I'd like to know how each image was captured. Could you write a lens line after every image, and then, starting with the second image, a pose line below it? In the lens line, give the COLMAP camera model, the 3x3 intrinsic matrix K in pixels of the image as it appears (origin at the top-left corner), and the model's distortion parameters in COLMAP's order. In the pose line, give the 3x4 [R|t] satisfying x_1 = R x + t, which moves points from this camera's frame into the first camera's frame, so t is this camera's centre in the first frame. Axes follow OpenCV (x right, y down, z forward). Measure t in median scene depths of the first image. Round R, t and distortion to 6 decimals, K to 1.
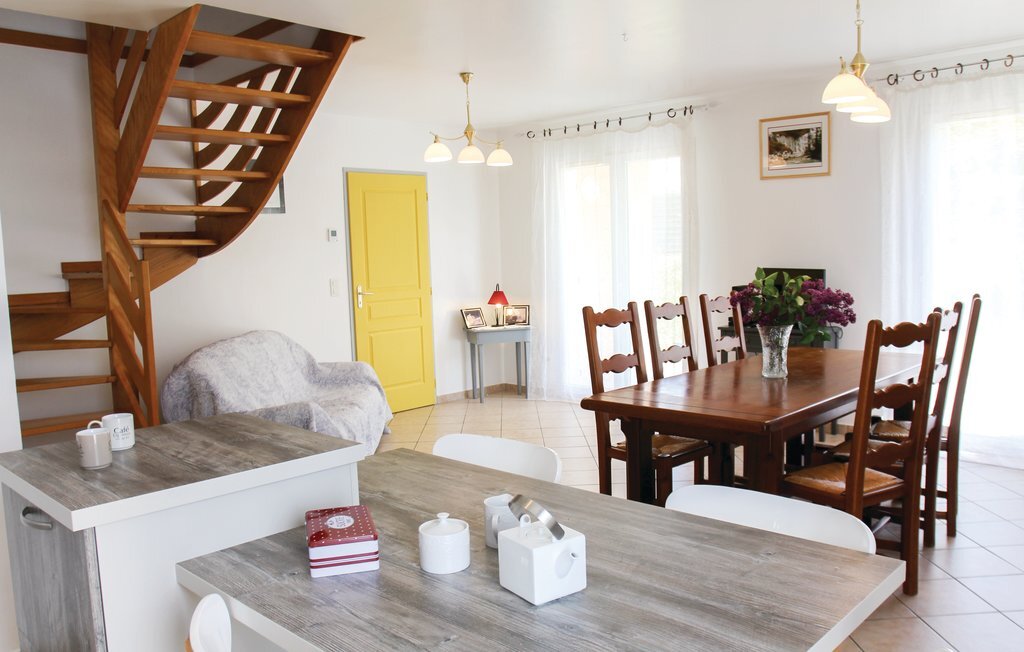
lens RADIAL K [[809.8, 0, 518.2], [0, 809.8, 334.5], [0, 0, 1]] dist [-0.071354, 0.031821]
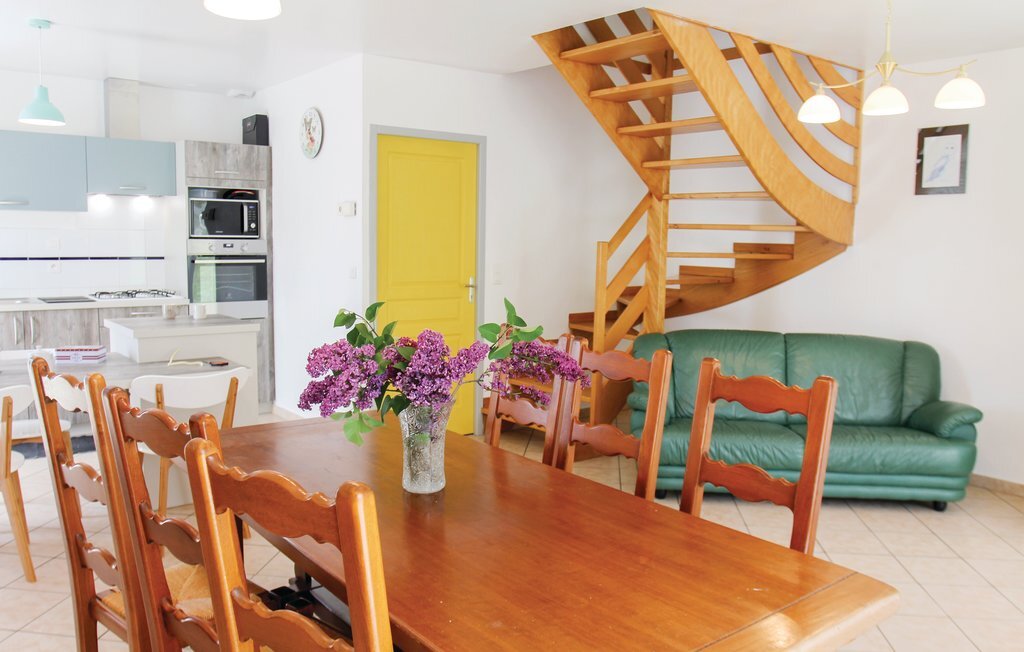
lens RADIAL K [[809.8, 0, 517.8], [0, 809.8, 334.5], [0, 0, 1]] dist [-0.071354, 0.031821]
pose [[-0.131758, 0.145581, -0.980533, 0.617042], [-0.118345, 0.979772, 0.161371, -0.109282], [0.984192, 0.137303, -0.111864, 0.811972]]
